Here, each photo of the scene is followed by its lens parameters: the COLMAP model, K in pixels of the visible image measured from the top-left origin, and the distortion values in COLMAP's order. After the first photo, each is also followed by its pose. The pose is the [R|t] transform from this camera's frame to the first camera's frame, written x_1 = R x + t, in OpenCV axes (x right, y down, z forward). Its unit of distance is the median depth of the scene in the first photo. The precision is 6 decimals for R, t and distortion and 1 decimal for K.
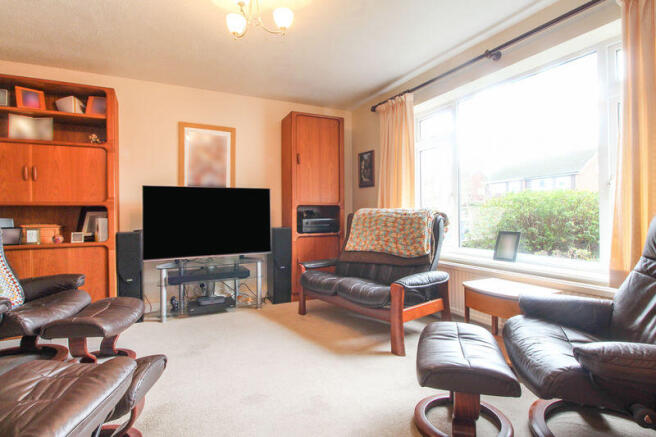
lens RADIAL K [[318.0, 0, 330.7], [0, 318.0, 214.9], [0, 0, 1]] dist [-0.004269, -0.001440]
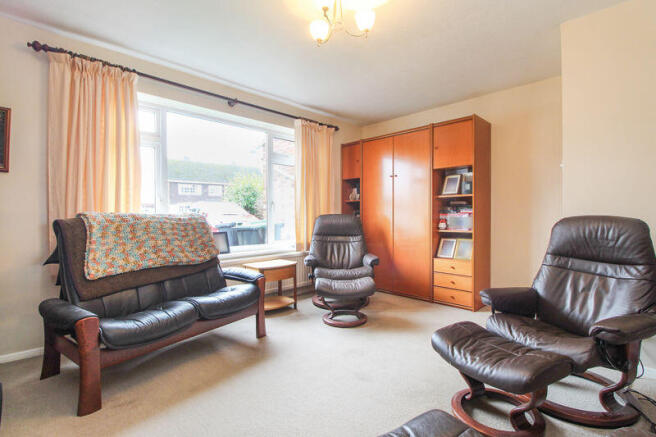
lens RADIAL K [[318.0, 0, 330.8], [0, 318.0, 217.1], [0, 0, 1]] dist [-0.004269, -0.001440]
pose [[-0.291921, 0.007077, 0.956416, -0.783444], [0.012186, 0.999919, -0.003679, -0.001016], [-0.956365, 0.010581, -0.291983, 0.855719]]
